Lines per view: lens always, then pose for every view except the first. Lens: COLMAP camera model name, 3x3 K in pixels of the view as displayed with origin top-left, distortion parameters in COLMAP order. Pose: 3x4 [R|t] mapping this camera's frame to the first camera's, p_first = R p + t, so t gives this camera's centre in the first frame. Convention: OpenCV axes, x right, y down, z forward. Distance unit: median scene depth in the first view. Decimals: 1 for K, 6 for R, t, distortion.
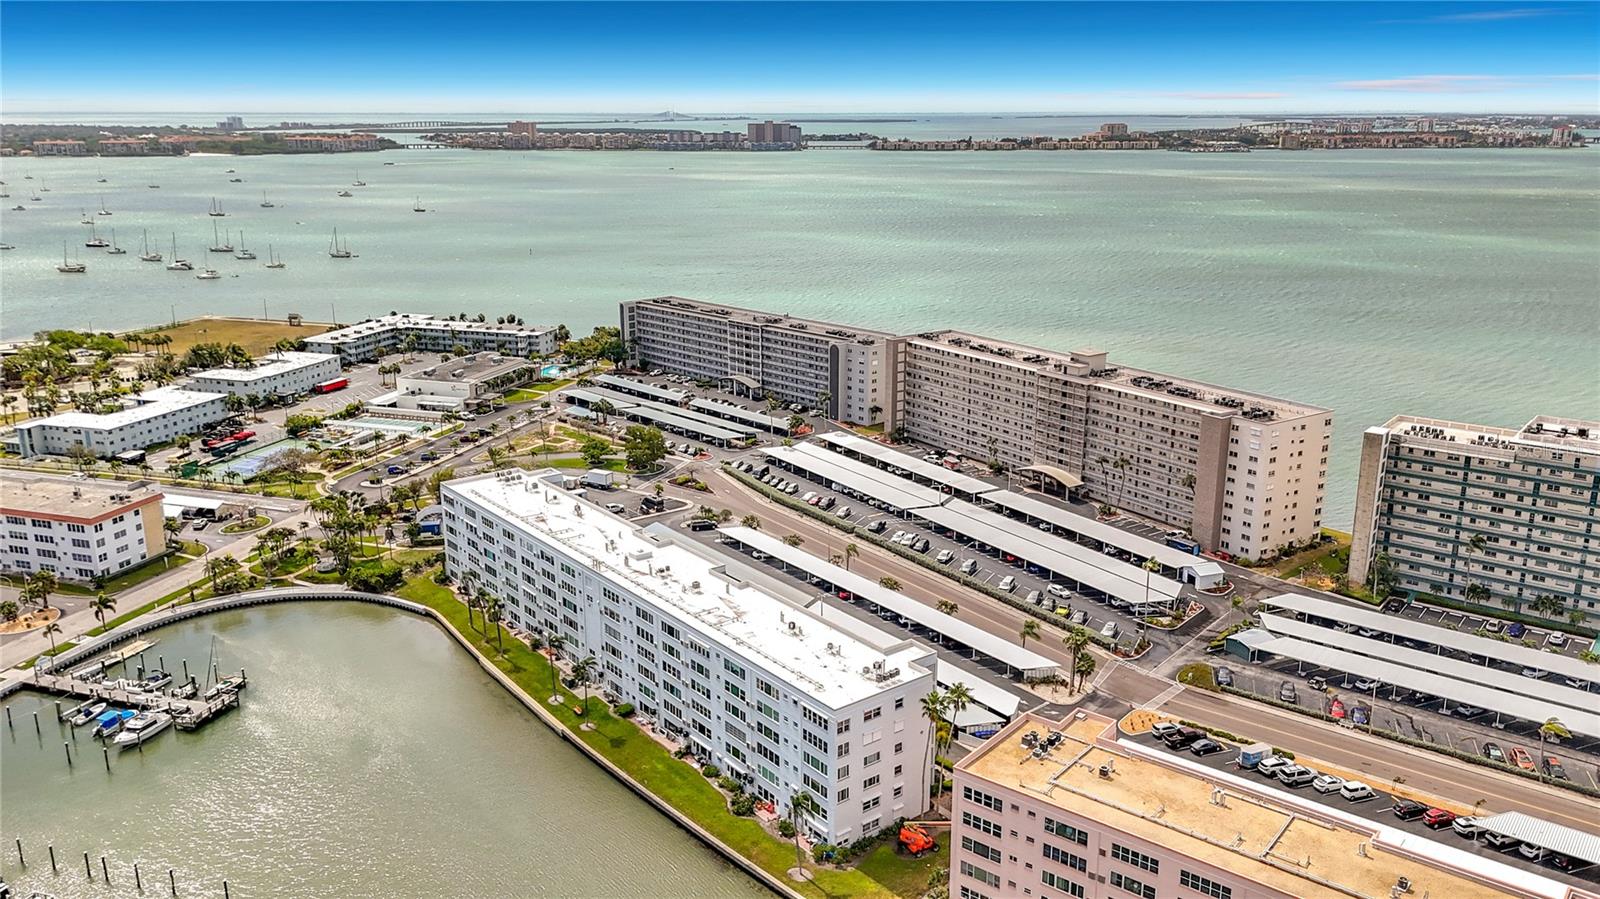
lens RADIAL K [[1231.2, 0, 802.7], [0, 1231.2, 445.9], [0, 0, 1]] dist [0.059768, -0.076928]
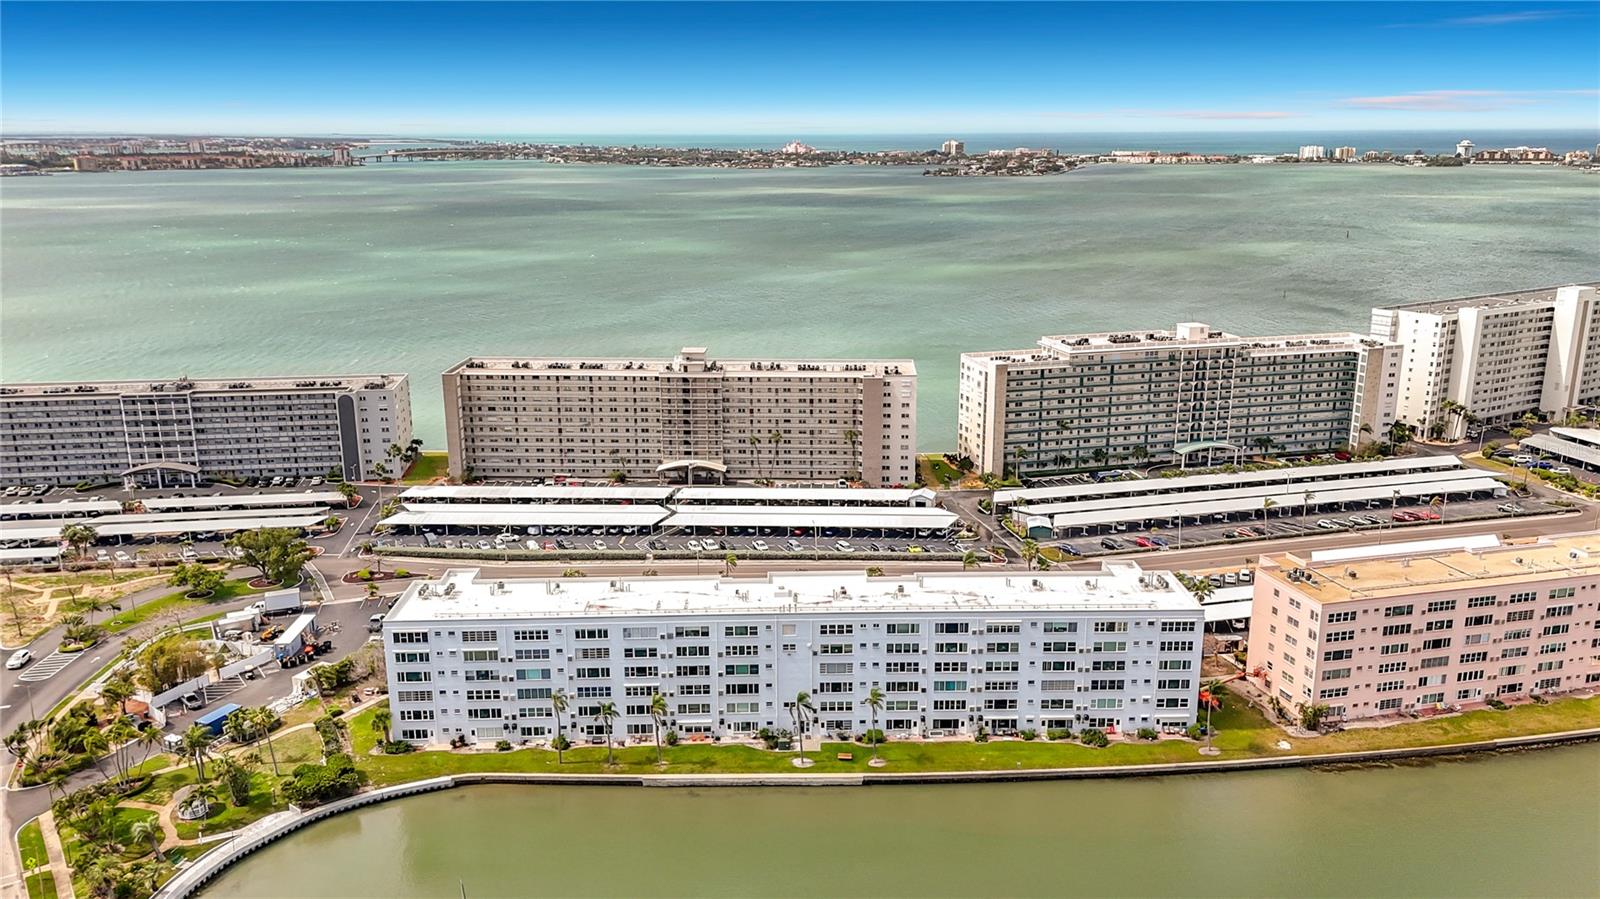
lens RADIAL K [[1210.2, 0, 802.9], [0, 1210.2, 449.5], [0, 0, 1]] dist [0.097774, -0.147246]
pose [[0.595511, -0.205293, 0.776673, -0.699070], [0.212958, 0.972550, 0.093784, -0.087174], [-0.774607, 0.109549, 0.622883, 0.333604]]
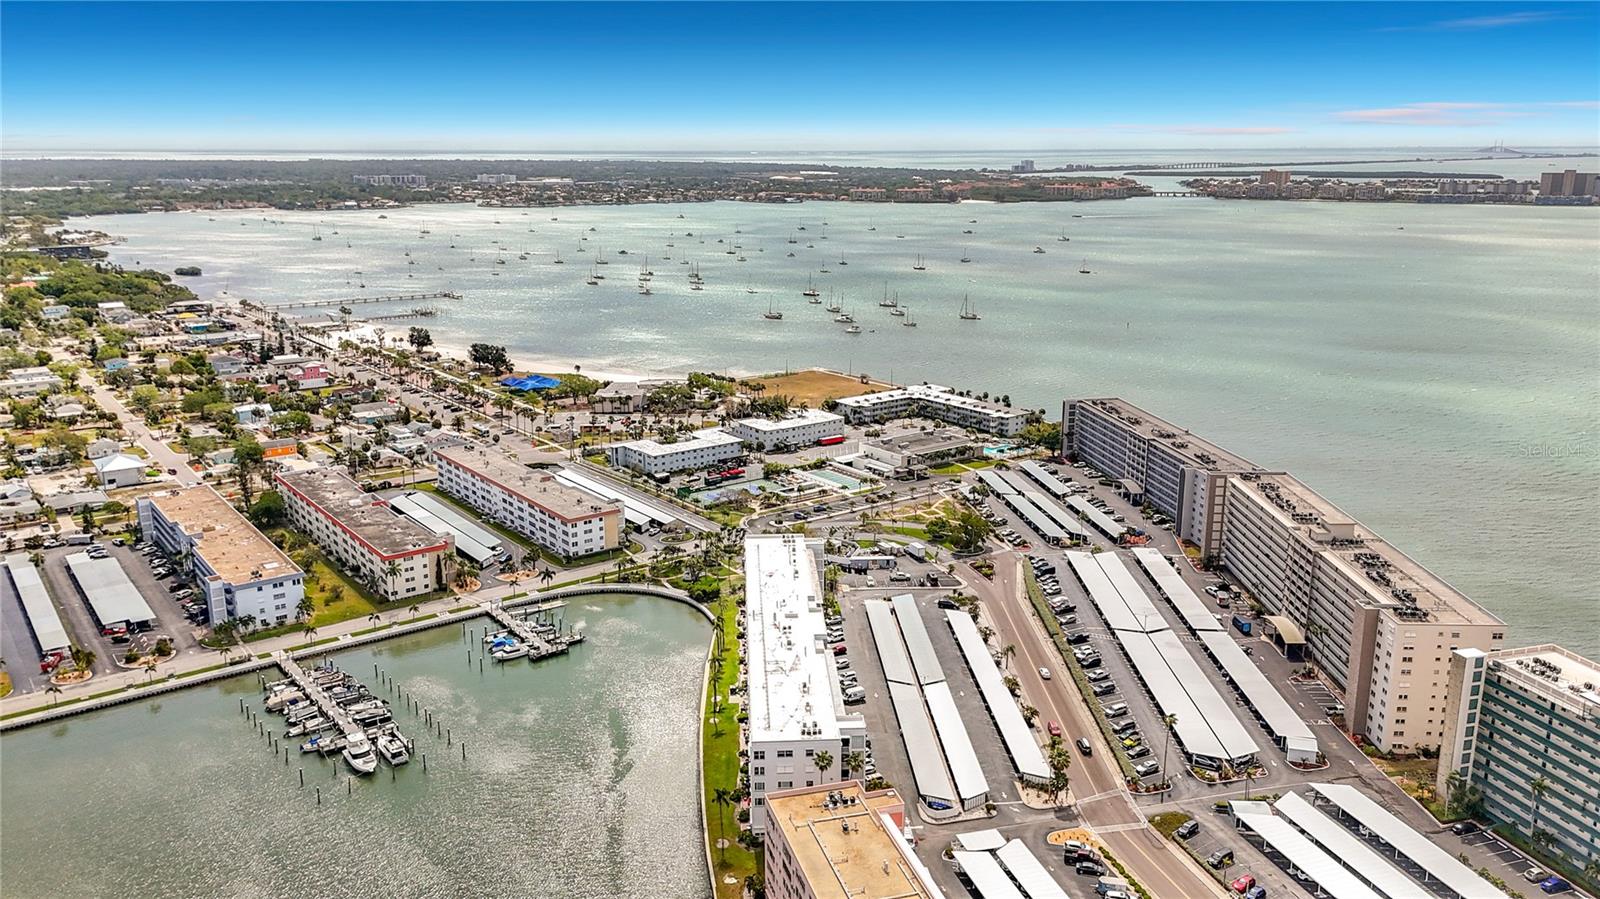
lens RADIAL K [[1210.2, 0, 802.9], [0, 1210.2, 449.5], [0, 0, 1]] dist [0.097774, -0.147246]
pose [[0.818711, 0.138719, -0.557197, 0.530095], [-0.149962, 0.988357, 0.025715, -0.114997], [0.554277, 0.062505, 0.829982, -0.133184]]
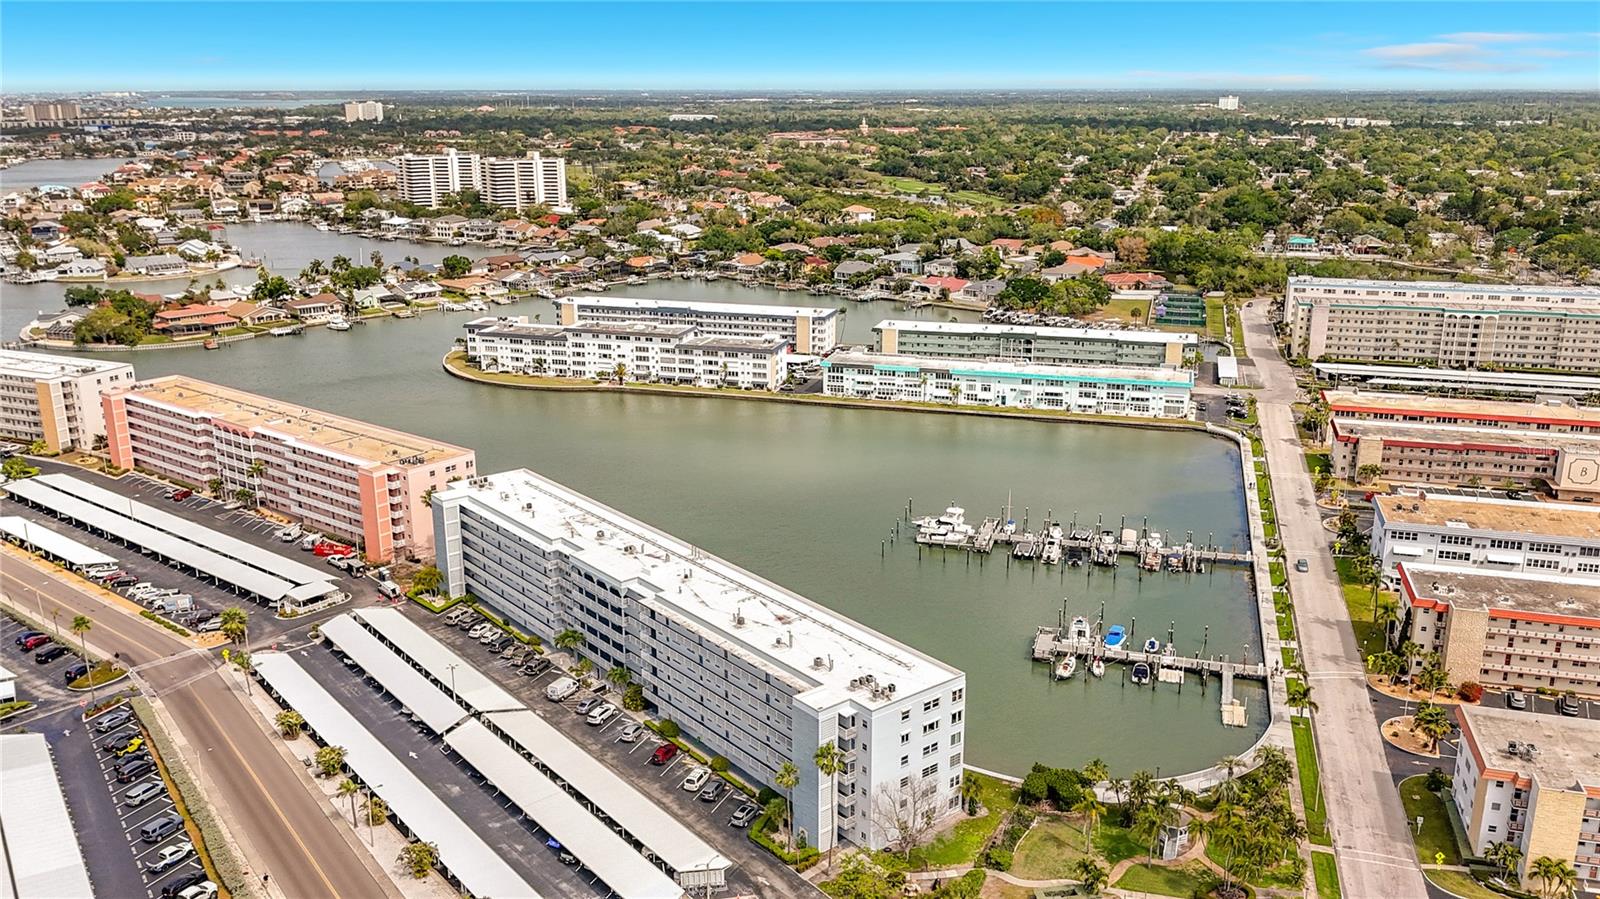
lens RADIAL K [[1274.4, 0, 804.9], [0, 1274.4, 449.9], [0, 0, 1]] dist [0.113664, -0.270602]
pose [[-0.999816, 0.006766, -0.017932, -0.197689], [-0.003460, 0.856537, 0.516074, -0.429190], [0.018851, 0.516042, -0.856356, 1.530917]]
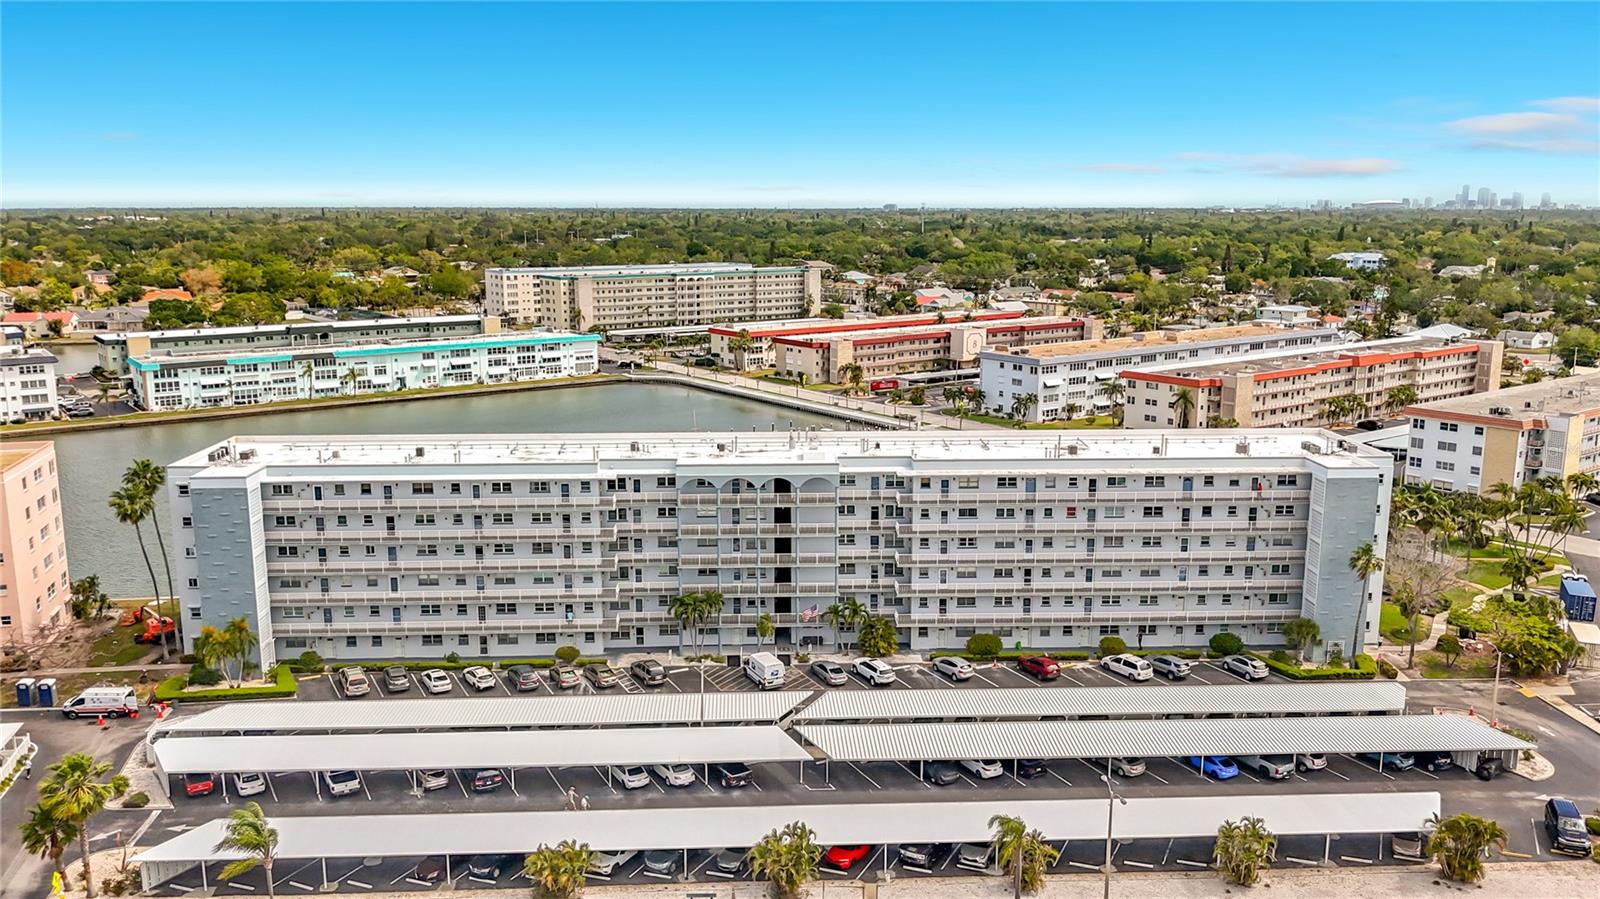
lens RADIAL K [[1253.8, 0, 801.1], [0, 1253.8, 449.7], [0, 0, 1]] dist [0.006824, -0.007645]
pose [[-0.584195, 0.154140, -0.796842, 0.318628], [-0.214052, 0.917778, 0.334463, -0.105364], [0.782878, 0.365958, -0.503167, 1.112401]]
